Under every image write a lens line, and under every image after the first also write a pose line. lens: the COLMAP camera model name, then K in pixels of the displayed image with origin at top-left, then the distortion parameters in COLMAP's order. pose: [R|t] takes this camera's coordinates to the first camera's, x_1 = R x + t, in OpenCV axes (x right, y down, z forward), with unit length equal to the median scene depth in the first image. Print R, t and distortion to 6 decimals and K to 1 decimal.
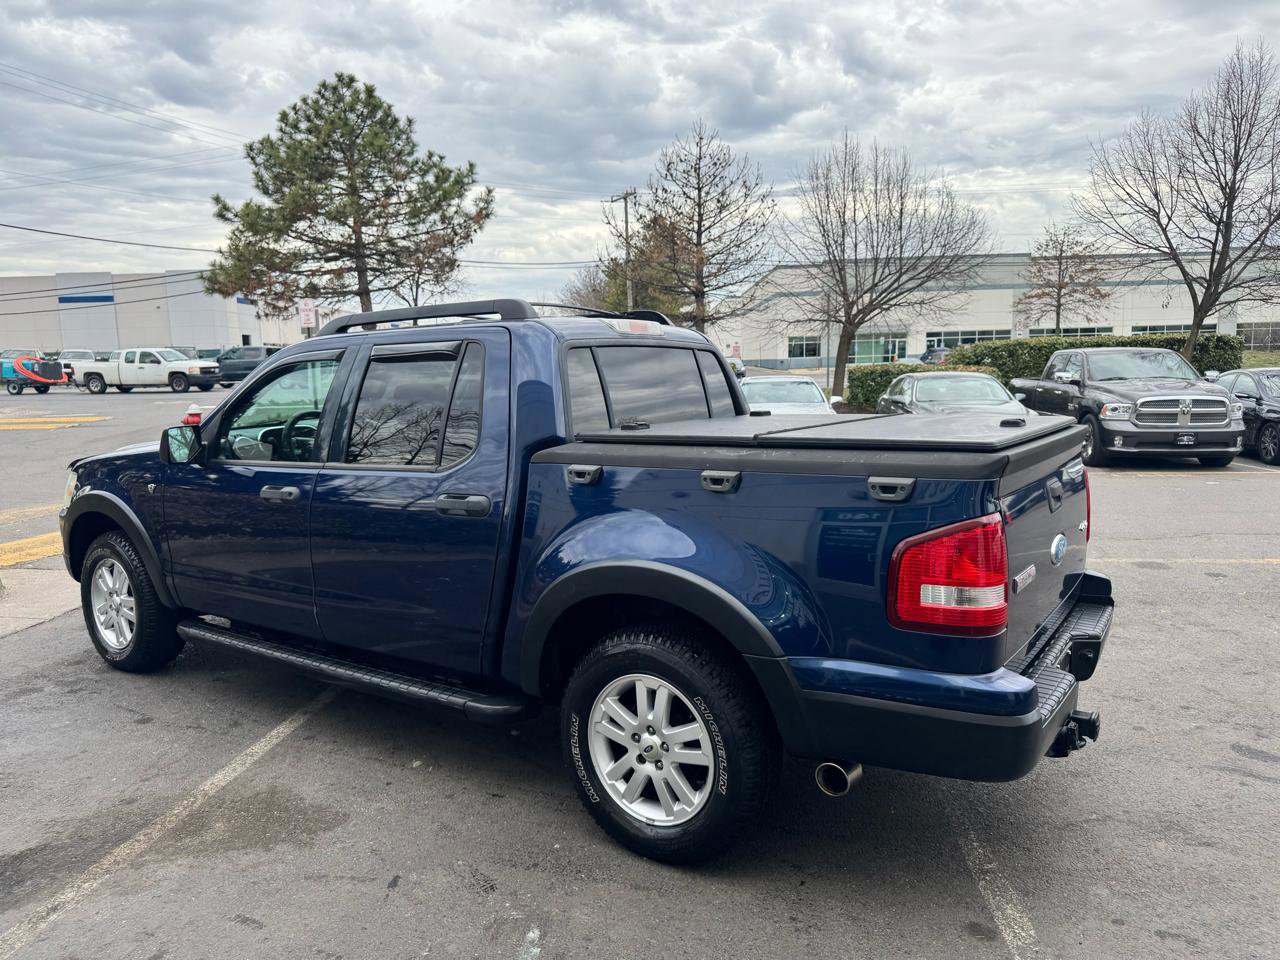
lens RADIAL K [[916.4, 0, 626.3], [0, 916.4, 441.9], [0, 0, 1]] dist [0.013241, -0.007177]
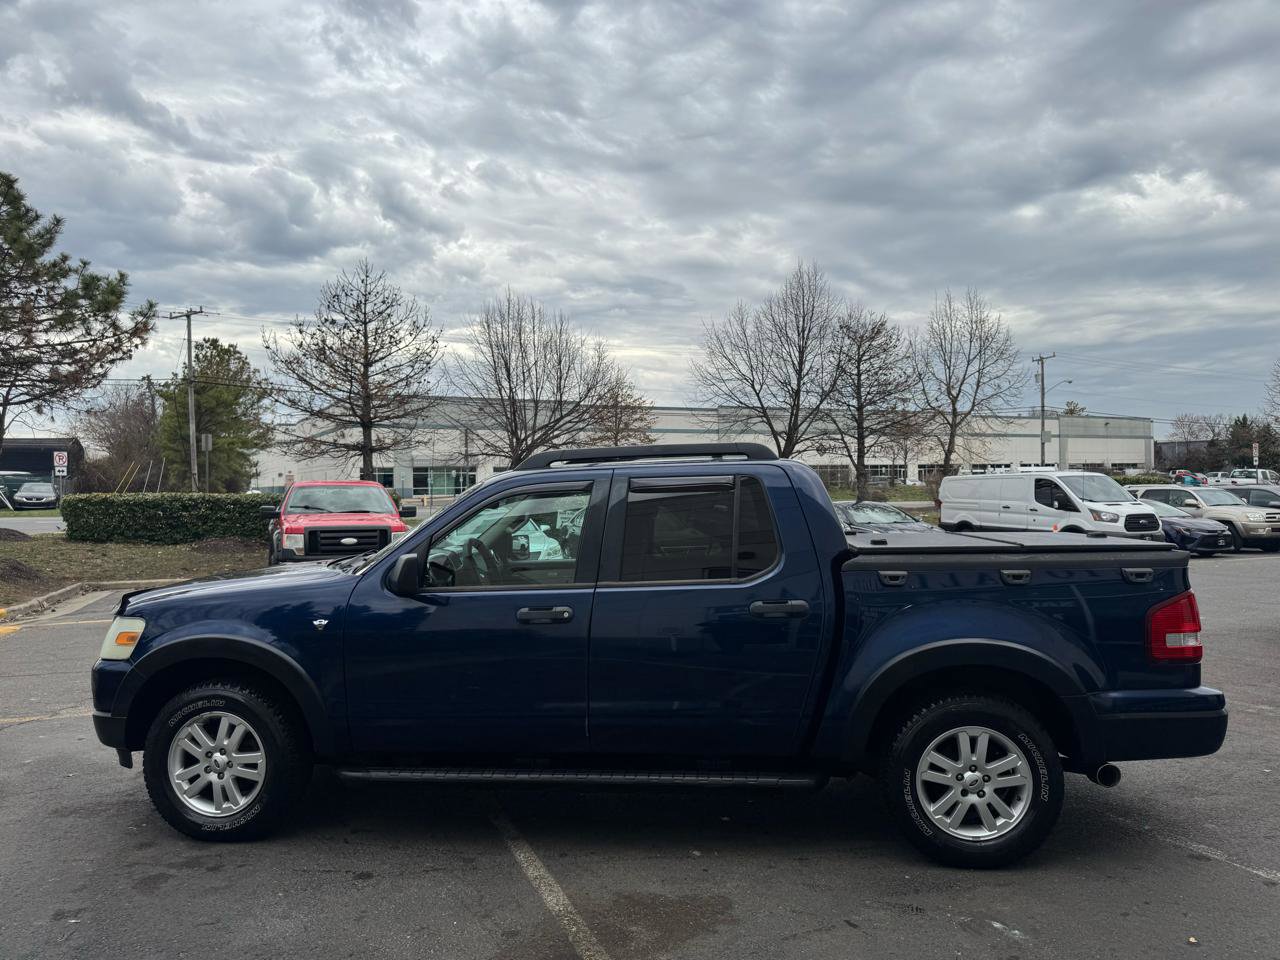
lens RADIAL K [[906.1, 0, 636.0], [0, 906.1, 473.4], [0, 0, 1]] dist [0.030234, -0.043236]
pose [[0.874316, 0.017604, 0.485037, -0.877564], [0.036101, 0.994215, -0.101160, 0.002903], [-0.484012, 0.105957, 0.868623, 0.033666]]
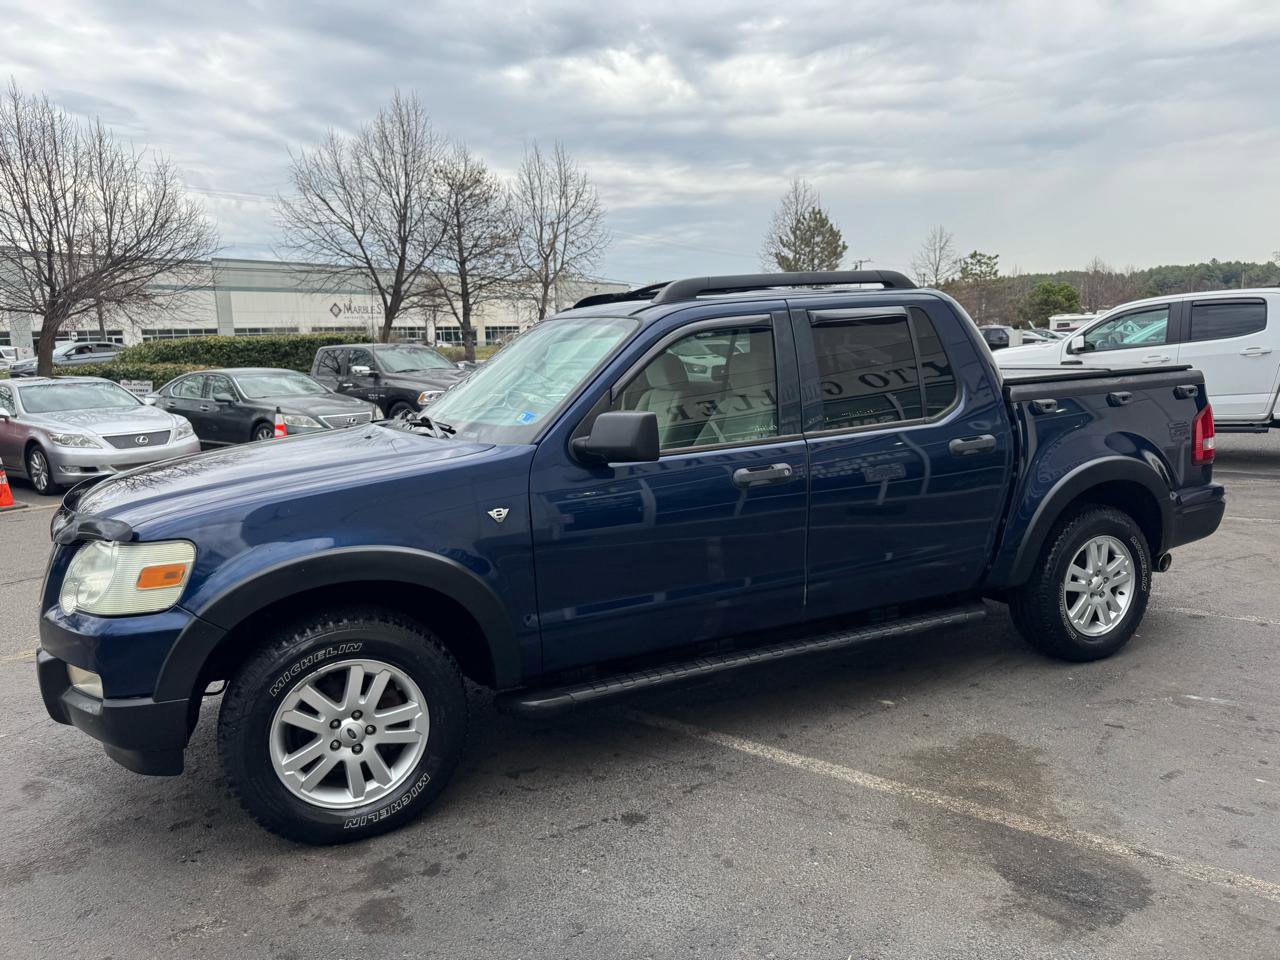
lens RADIAL K [[906.1, 0, 642.9], [0, 906.1, 478.6], [0, 0, 1]] dist [0.036894, -0.041470]
pose [[0.496389, -0.126776, 0.858793, -1.318958], [0.096919, 0.991187, 0.090300, -0.034681], [-0.862673, 0.038409, 0.504302, 0.738219]]
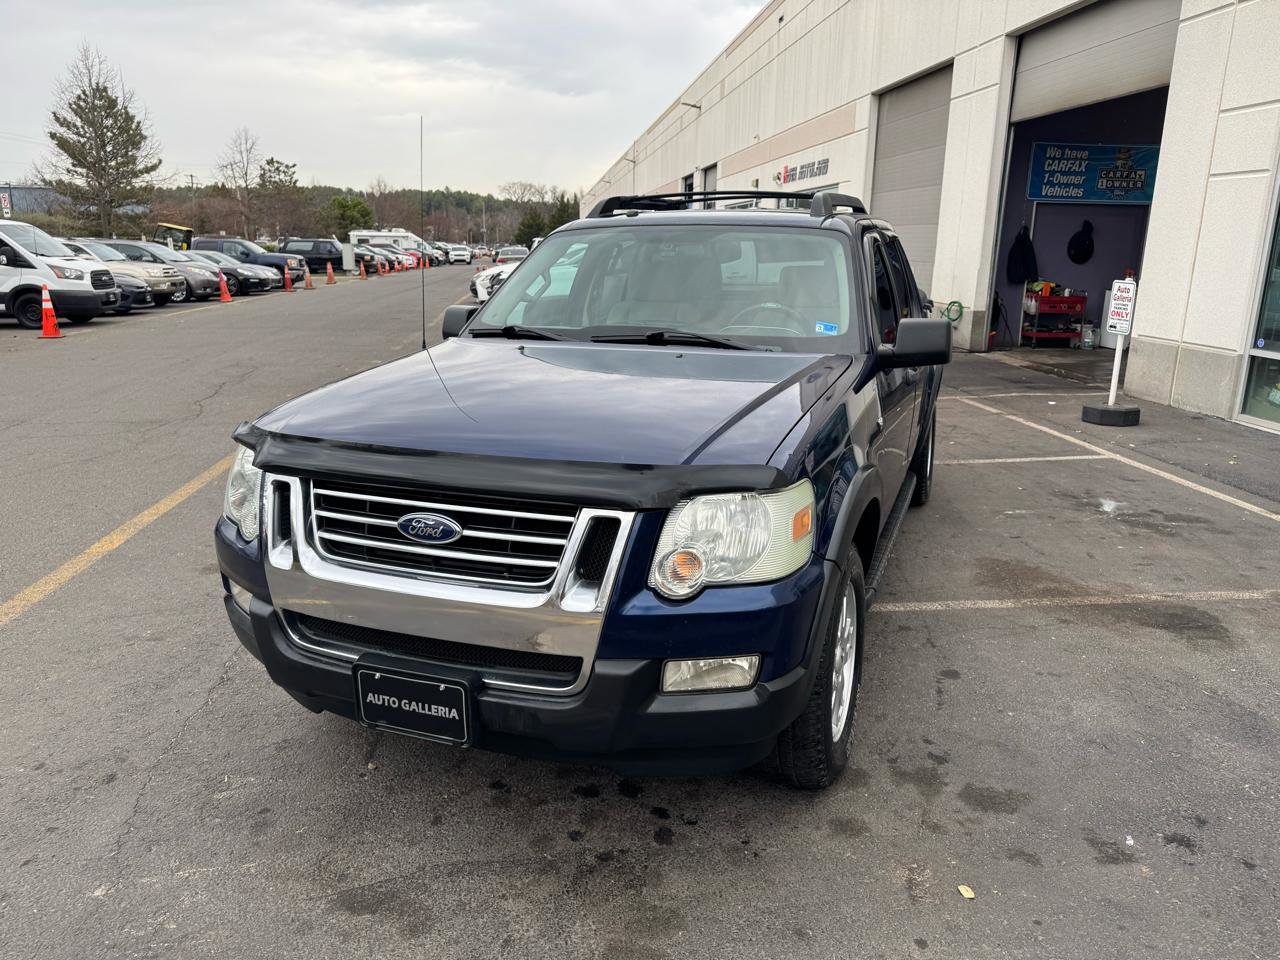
lens RADIAL K [[908.0, 0, 647.6], [0, 908.0, 471.6], [0, 0, 1]] dist [0.019942, -0.027154]
pose [[-0.243992, -0.217688, 0.945029, -1.440416], [0.073200, 0.967566, 0.241779, -0.120651], [-0.967011, 0.128168, -0.220143, 1.705864]]
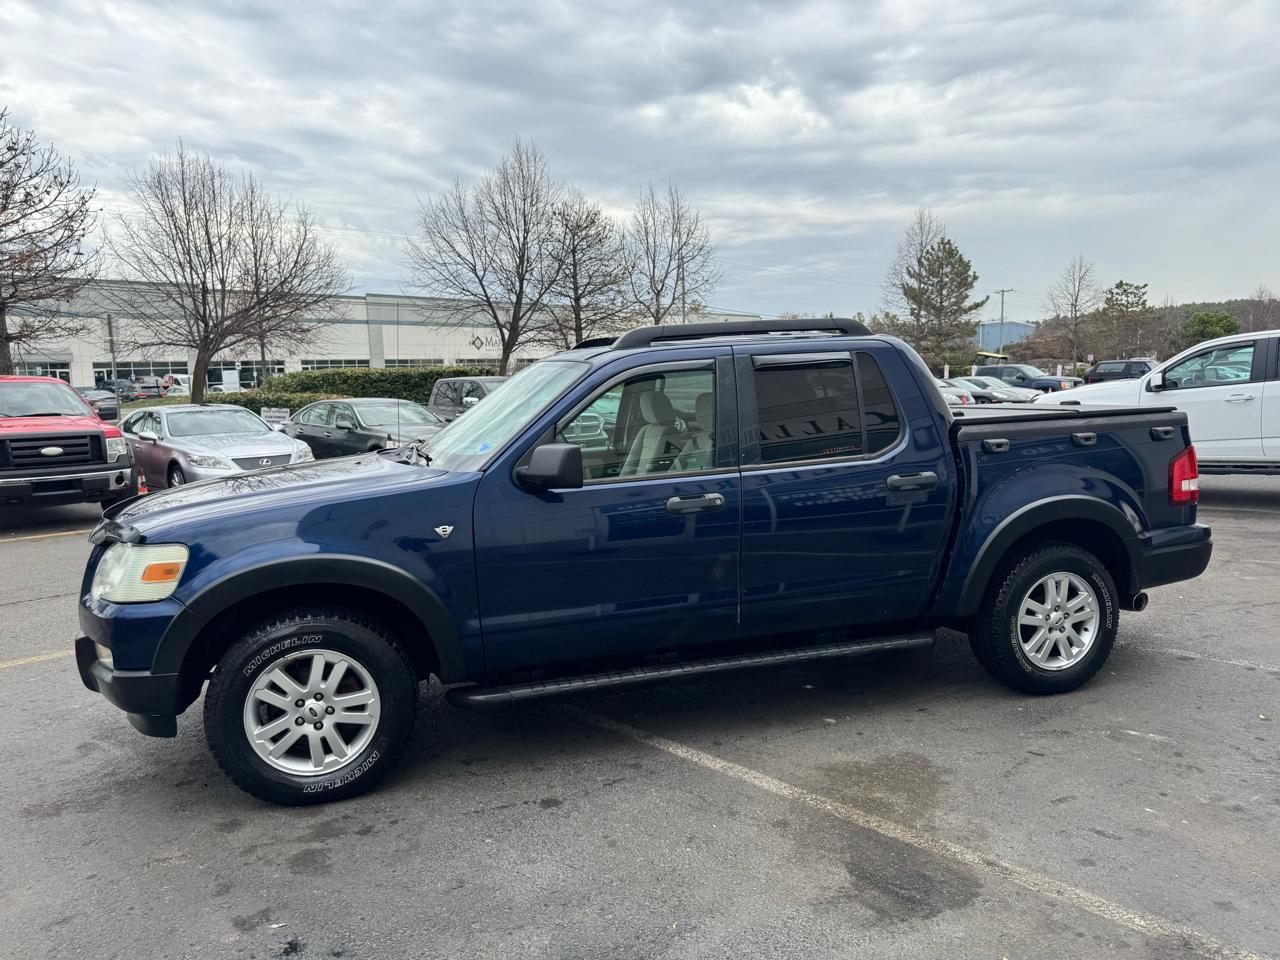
lens RADIAL K [[905.0, 0, 646.1], [0, 905.0, 482.2], [0, 0, 1]] dist [0.054452, -0.068231]
pose [[0.612558, -0.089470, 0.785345, -1.299419], [0.083234, 0.995350, 0.048474, -0.020645], [-0.786031, 0.035674, 0.617157, 0.495505]]
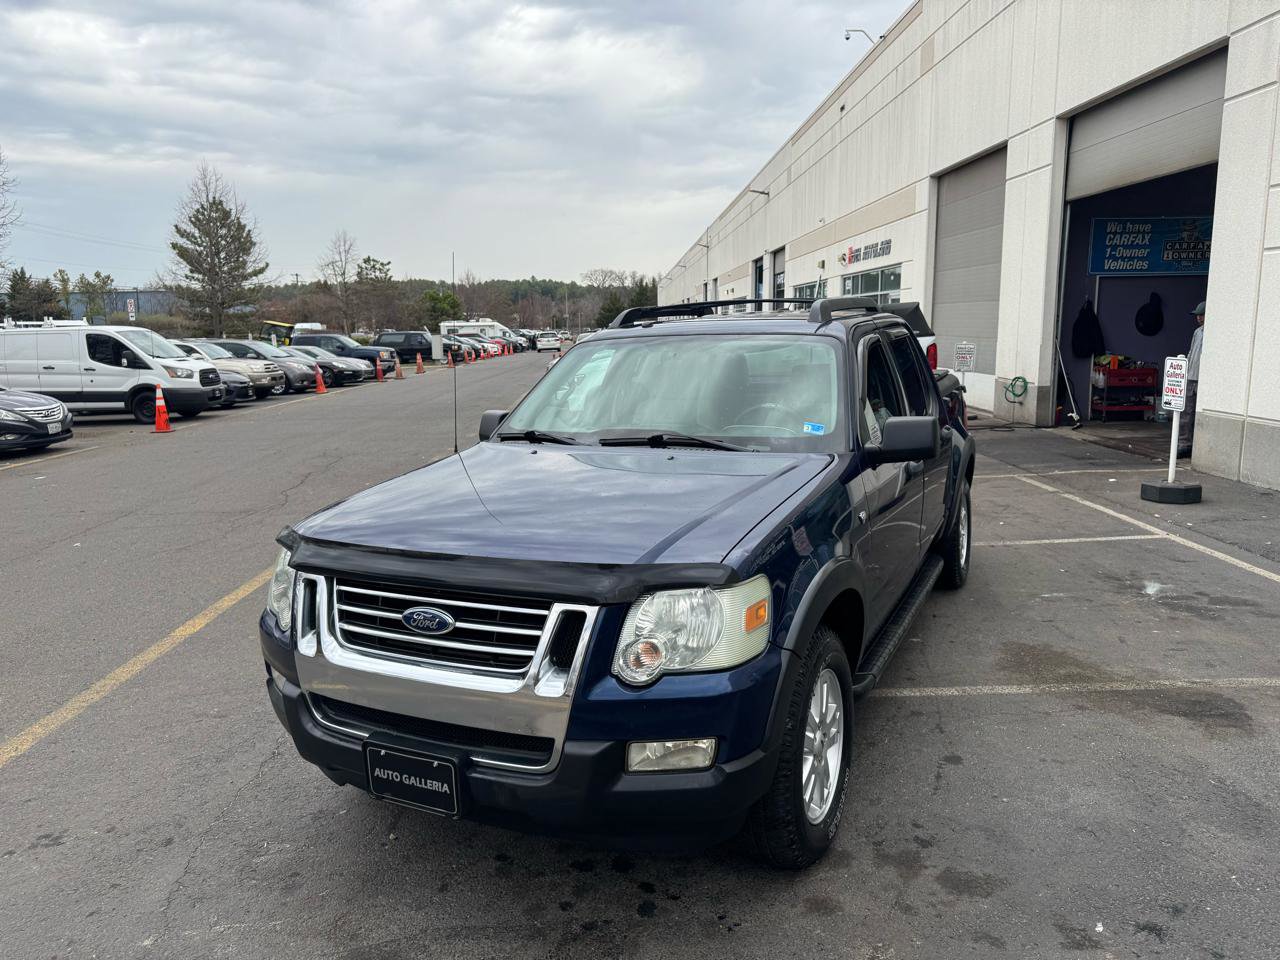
lens RADIAL K [[906.1, 0, 636.0], [0, 906.1, 473.4], [0, 0, 1]] dist [0.030234, -0.043236]
pose [[-0.146553, -0.136302, 0.979767, -1.531118], [0.106010, 0.982593, 0.152552, -0.148790], [-0.983506, 0.126222, -0.129553, 1.634545]]
